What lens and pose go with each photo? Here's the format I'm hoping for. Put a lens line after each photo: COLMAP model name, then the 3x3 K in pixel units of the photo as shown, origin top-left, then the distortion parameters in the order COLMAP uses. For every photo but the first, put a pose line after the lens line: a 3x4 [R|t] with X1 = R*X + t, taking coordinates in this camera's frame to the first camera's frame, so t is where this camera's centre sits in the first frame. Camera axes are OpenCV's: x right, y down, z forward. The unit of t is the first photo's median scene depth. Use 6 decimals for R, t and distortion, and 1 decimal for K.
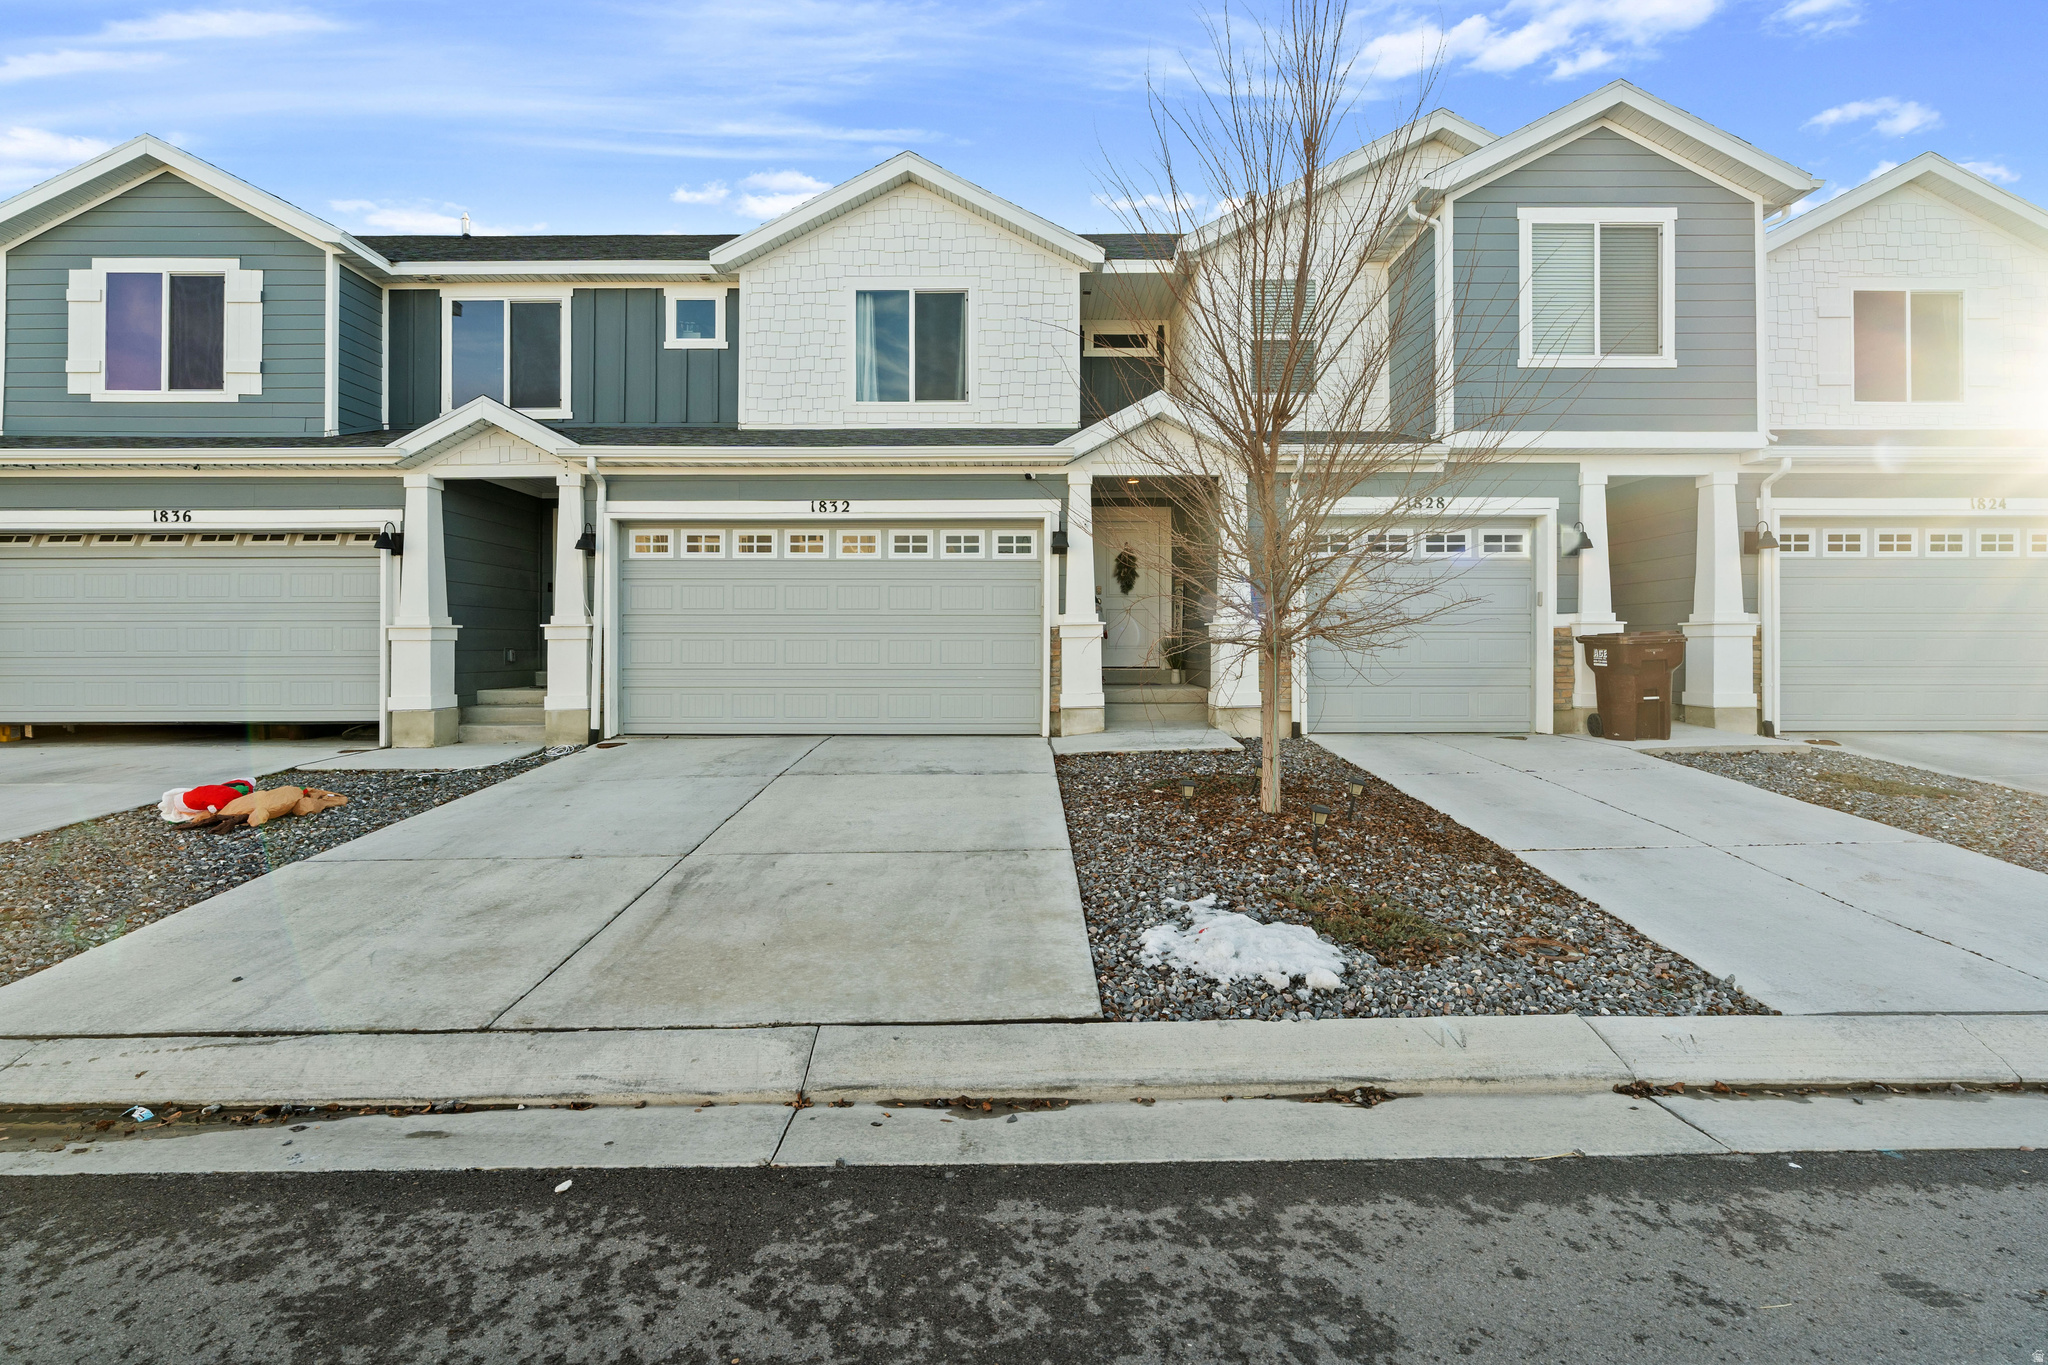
lens RADIAL K [[933.3, 0, 1023.6], [0, 933.3, 641.4], [0, 0, 1]] dist [-0.004459, 0.001173]
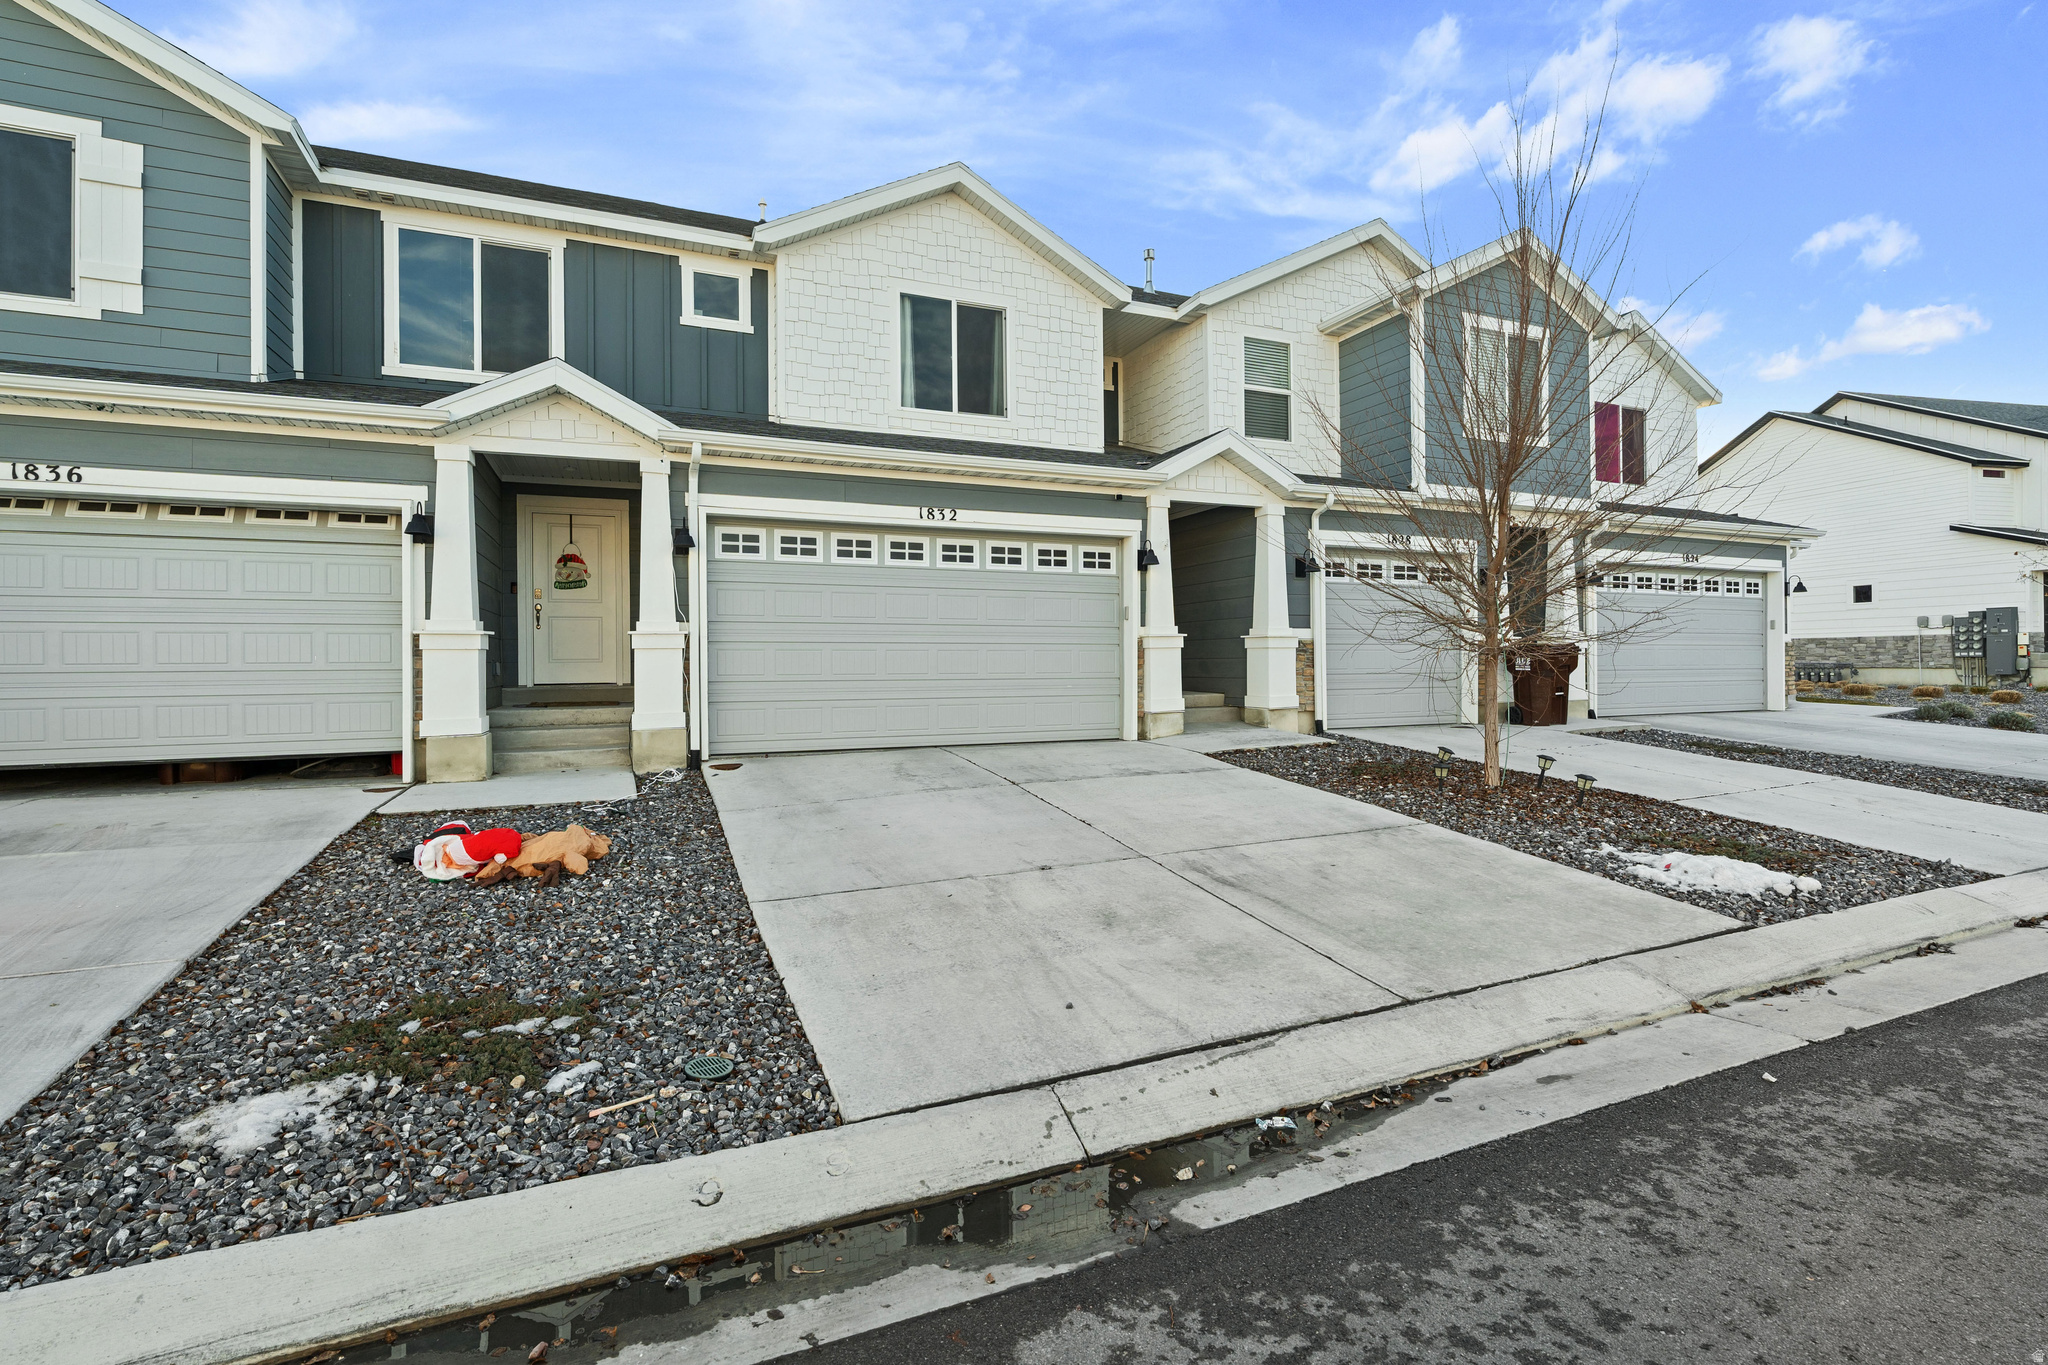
lens RADIAL K [[926.0, 0, 1019.4], [0, 926.0, 656.7], [0, 0, 1]] dist [-0.006068, 0.001738]
pose [[0.921071, -0.001141, 0.389393, -0.496043], [0.001616, 0.999998, -0.000892, 0.006447], [-0.389391, 0.001451, 0.921071, 0.067457]]
